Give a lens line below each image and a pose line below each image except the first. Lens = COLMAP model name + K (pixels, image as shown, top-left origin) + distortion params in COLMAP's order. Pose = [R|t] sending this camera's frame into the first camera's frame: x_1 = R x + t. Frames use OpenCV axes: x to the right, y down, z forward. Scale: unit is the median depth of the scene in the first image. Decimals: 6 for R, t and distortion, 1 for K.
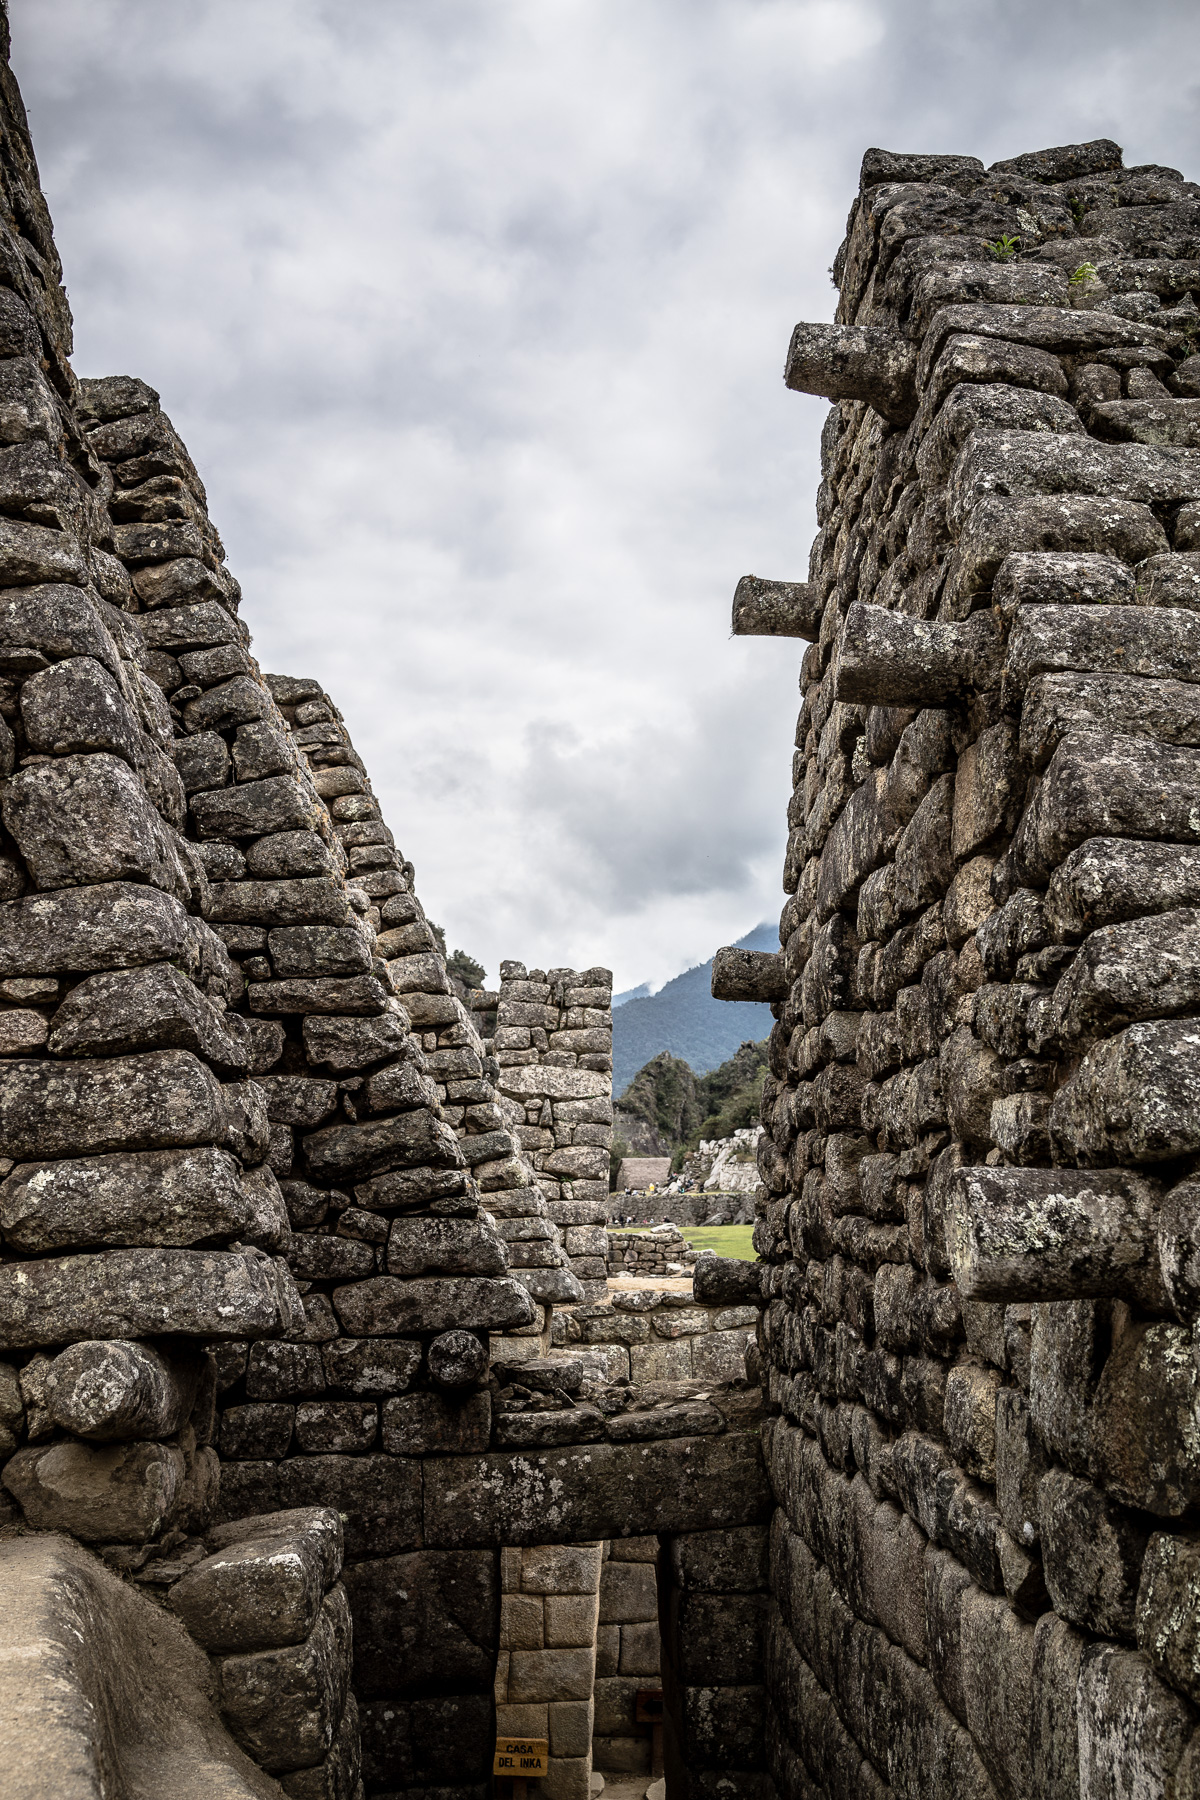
lens RADIAL K [[1767.4, 0, 600.0], [0, 1767.4, 900.0], [0, 0, 1]] dist [-0.053792, -0.066883]
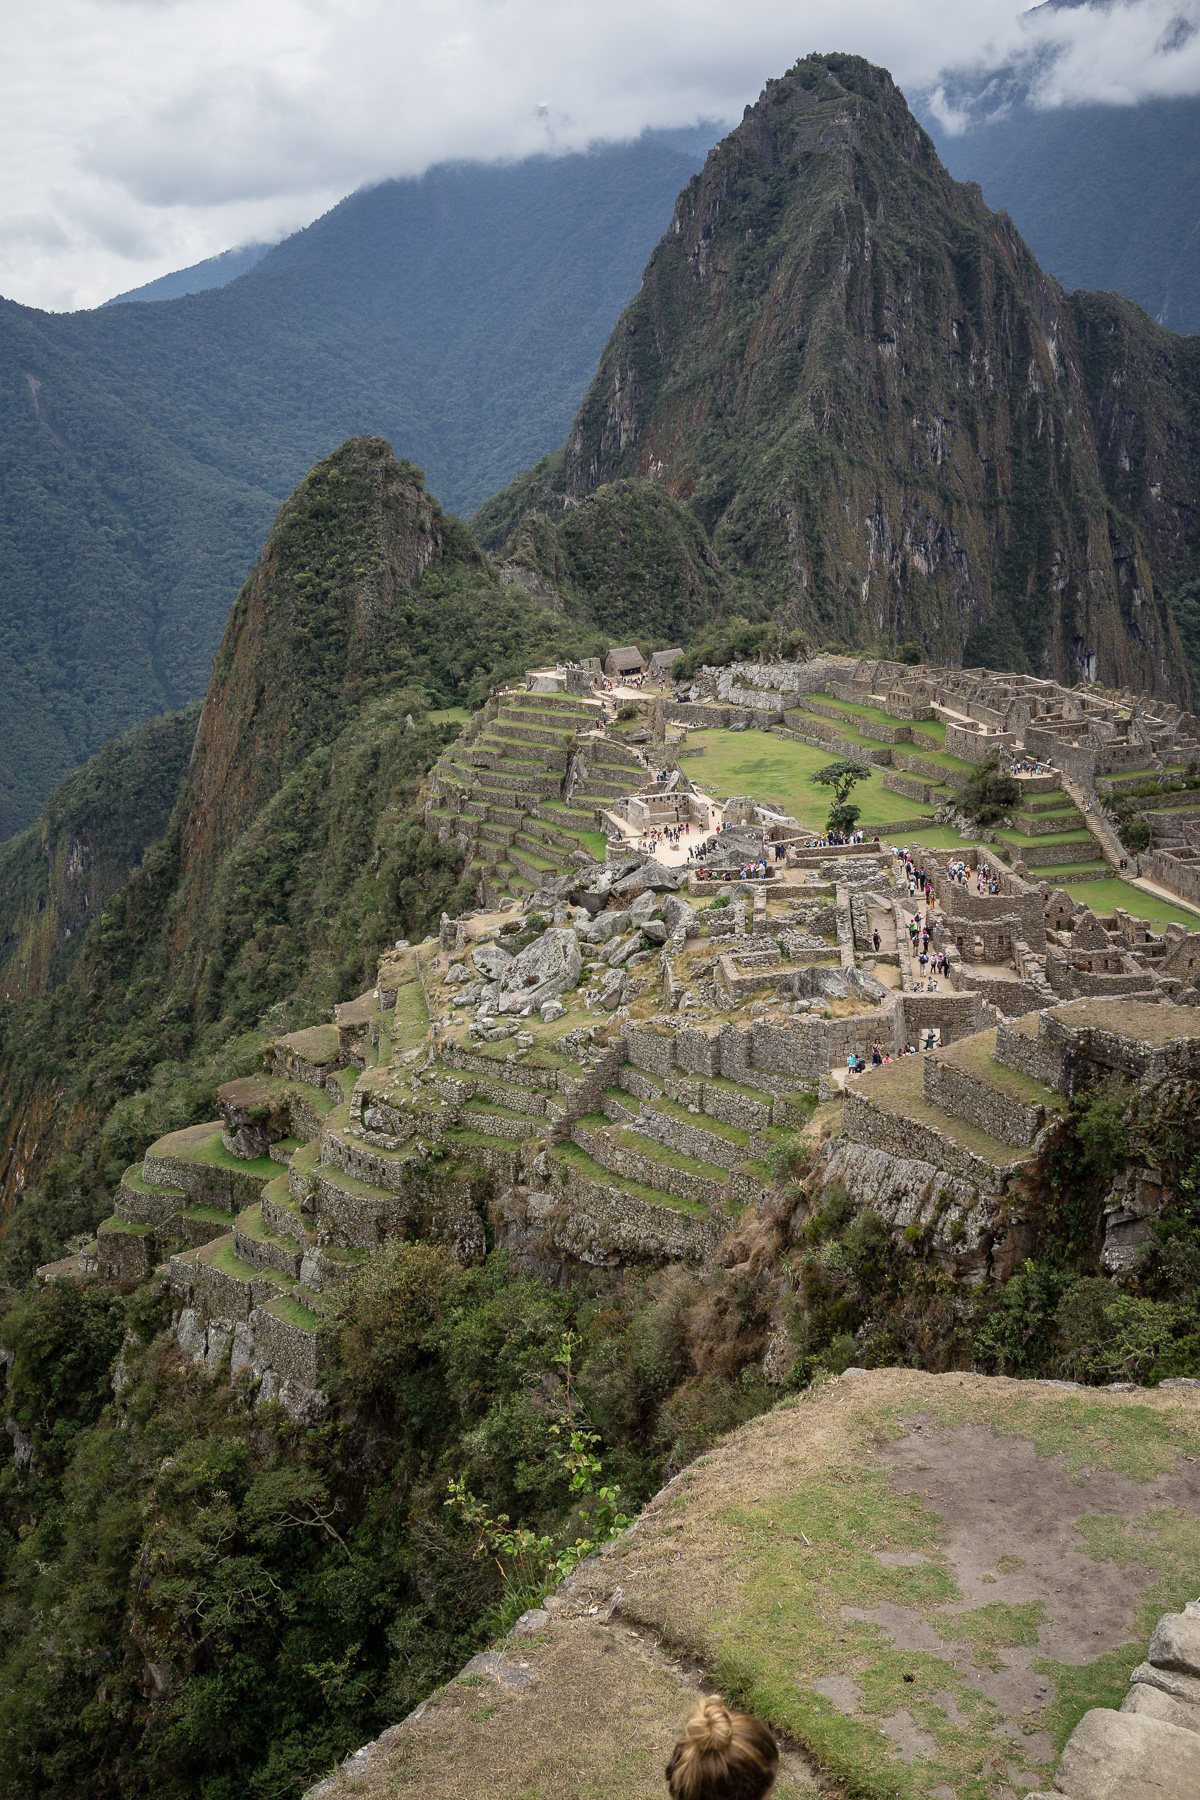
lens RADIAL K [[1767.4, 0, 600.0], [0, 1767.4, 900.0], [0, 0, 1]] dist [-0.053792, -0.066883]
pose [[0.973214, -0.096578, 0.208631, -0.232433], [0.003886, 0.914265, 0.405097, -0.192984], [-0.229867, -0.393436, 0.890151, -0.318930]]
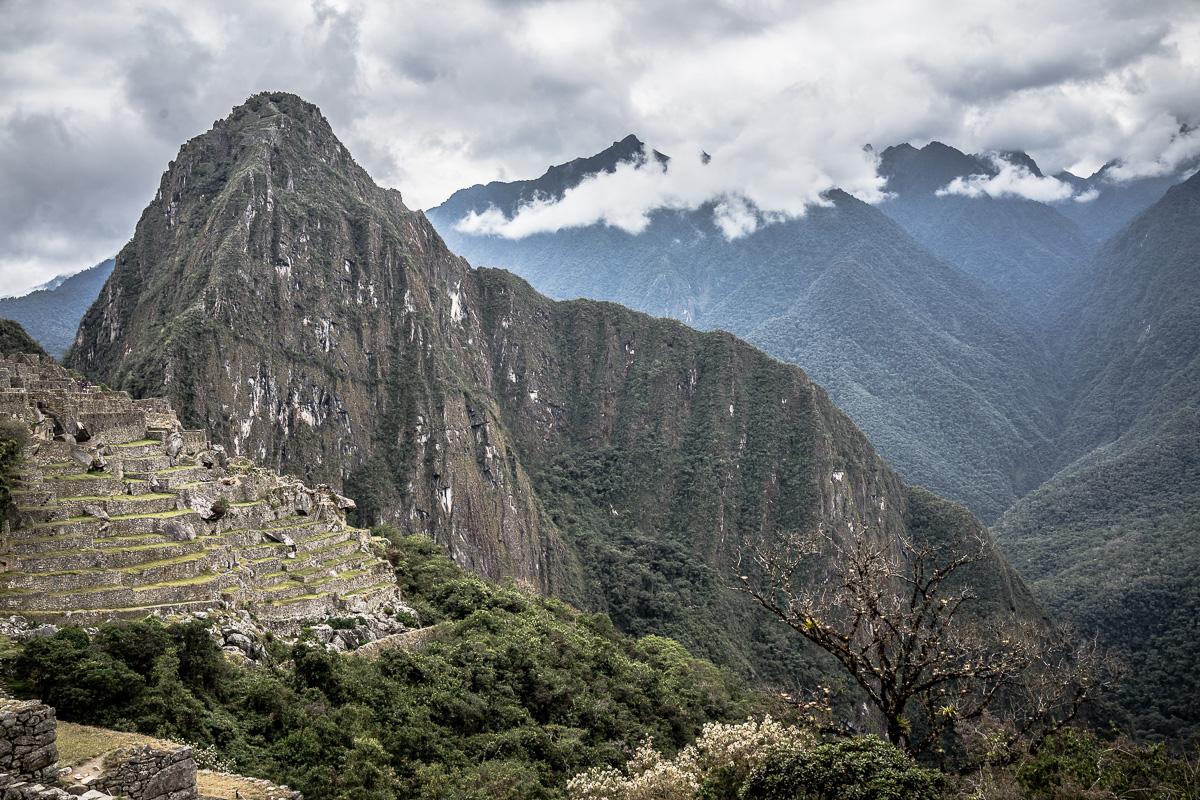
lens RADIAL K [[1142.6, 0, 603.0], [0, 1142.6, 399.6], [0, 0, 1]] dist [-0.052081, -0.077481]
pose [[0.893558, -0.017533, 0.448606, 0.190569], [-0.047380, 0.989974, 0.133065, -0.019771], [-0.446441, -0.140156, 0.883768, -0.272872]]
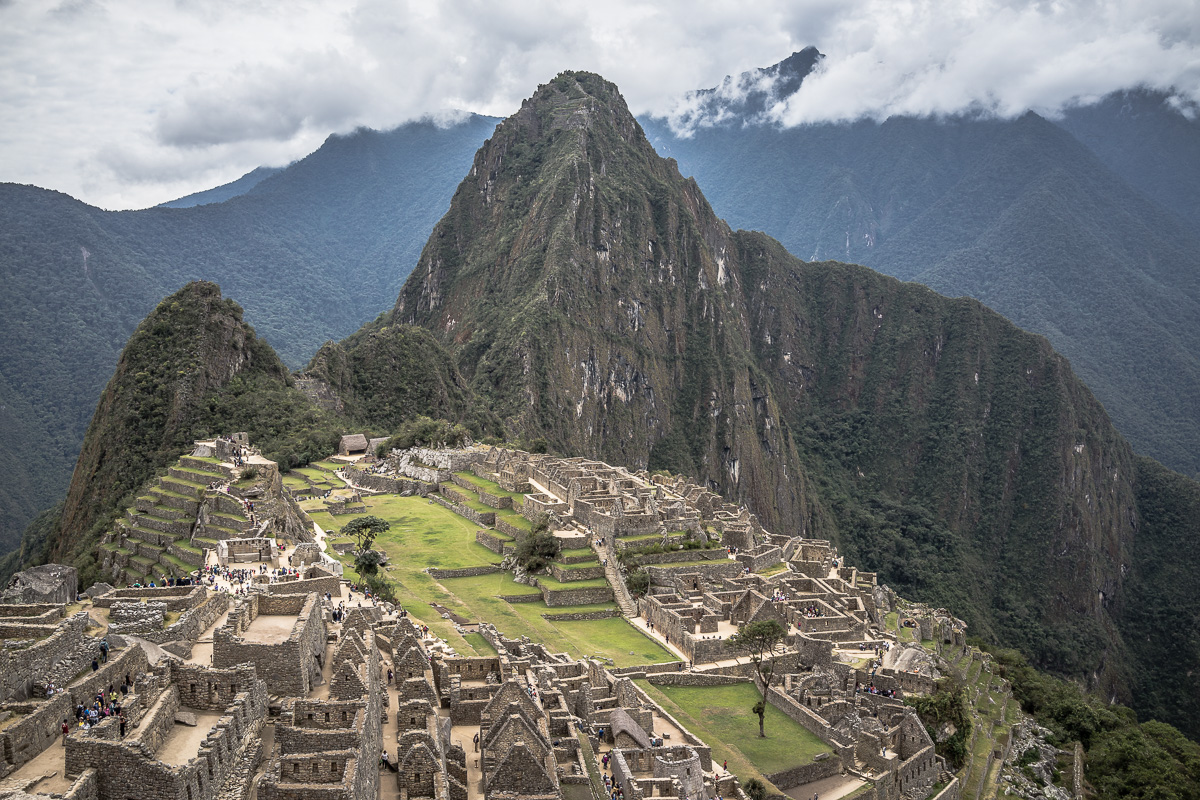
lens RADIAL K [[1143.4, 0, 600.0], [0, 1143.4, 400.0], [0, 0, 1]] dist [-0.053006, -0.074994]
pose [[0.943769, -0.008677, 0.330492, -0.102505], [-0.070030, 0.971725, 0.225492, -0.159708], [-0.323104, -0.235957, 0.916476, -0.253508]]
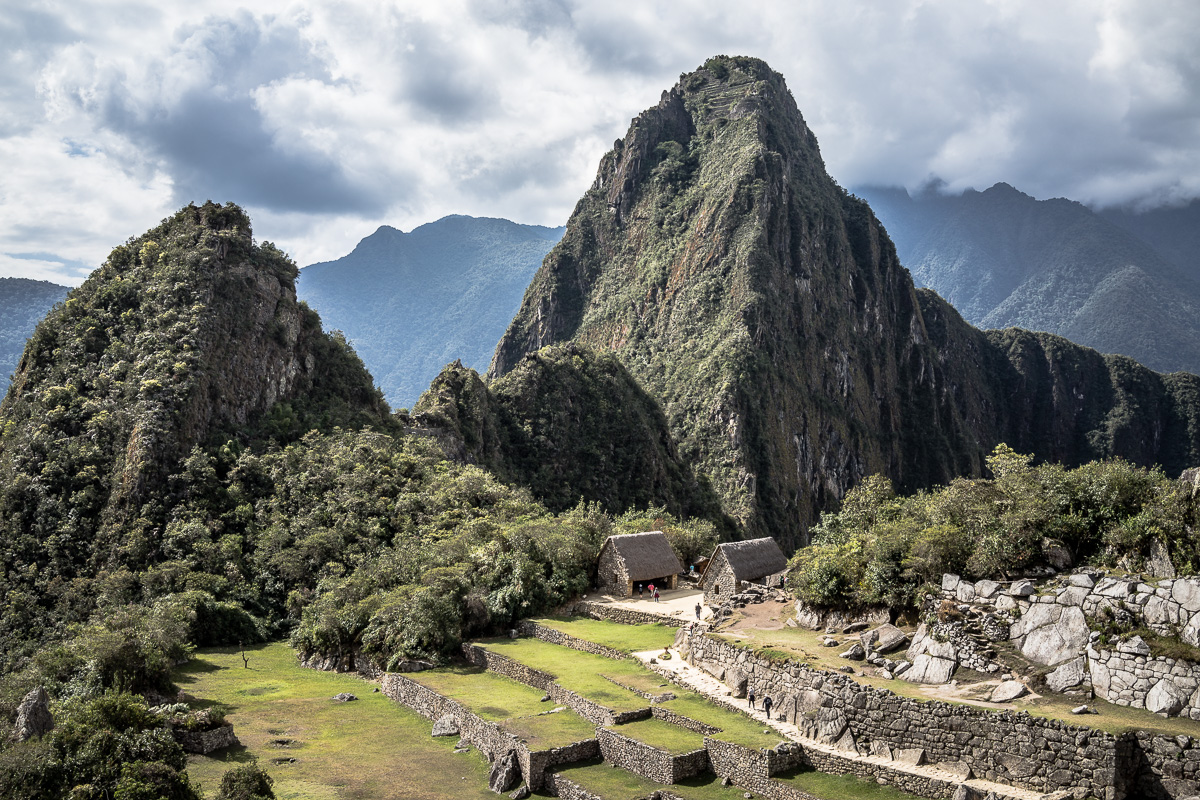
lens RADIAL K [[1142.6, 0, 603.0], [0, 1142.6, 399.6], [0, 0, 1]] dist [-0.052081, -0.077481]
pose [[0.948725, 0.022418, 0.315308, -0.093563], [-0.065004, 0.990000, 0.125201, 0.023124], [-0.309348, -0.139278, 0.940694, 0.392771]]
